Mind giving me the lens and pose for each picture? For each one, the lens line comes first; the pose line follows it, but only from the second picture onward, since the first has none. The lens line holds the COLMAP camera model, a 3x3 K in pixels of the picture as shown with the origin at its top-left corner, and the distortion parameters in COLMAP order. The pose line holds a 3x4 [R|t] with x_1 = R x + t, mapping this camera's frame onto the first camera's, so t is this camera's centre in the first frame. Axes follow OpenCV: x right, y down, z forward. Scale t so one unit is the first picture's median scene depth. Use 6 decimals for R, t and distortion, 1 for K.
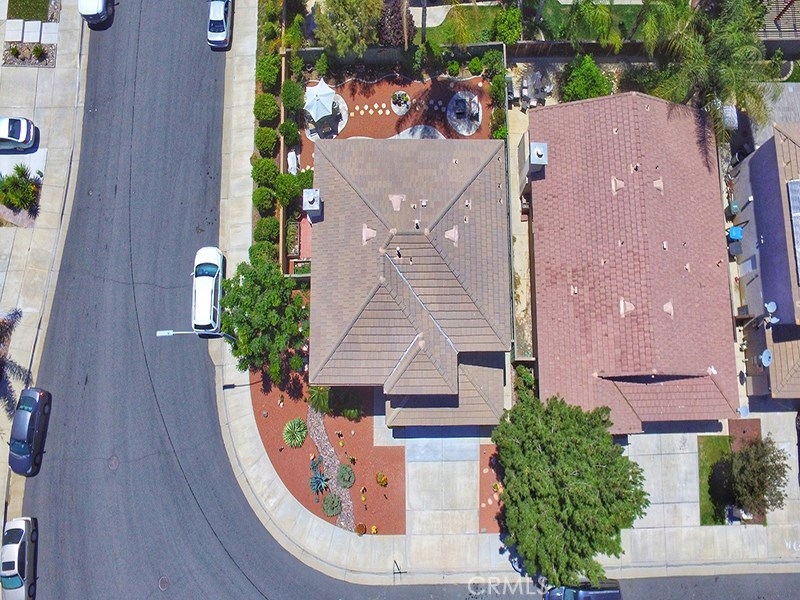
lens RADIAL K [[733.2, 0, 400.0], [0, 733.2, 300.0], [0, 0, 1]] dist [-0.184009, 0.228878]
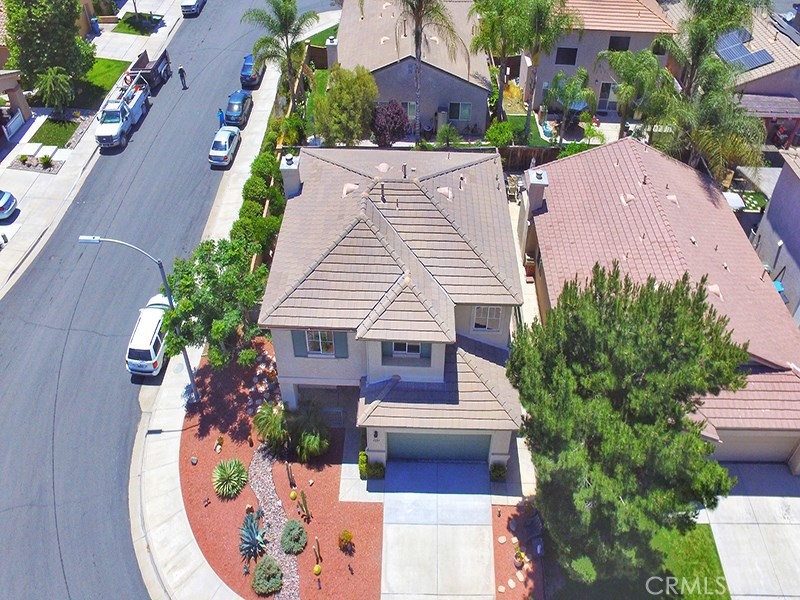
lens RADIAL K [[733.2, 0, 400.0], [0, 733.2, 300.0], [0, 0, 1]] dist [-0.184009, 0.228878]
pose [[0.999653, 0.022231, -0.014104, 0.027736], [-0.026201, 0.787500, -0.615758, 0.474649], [-0.002582, 0.615914, 0.787809, 0.336362]]
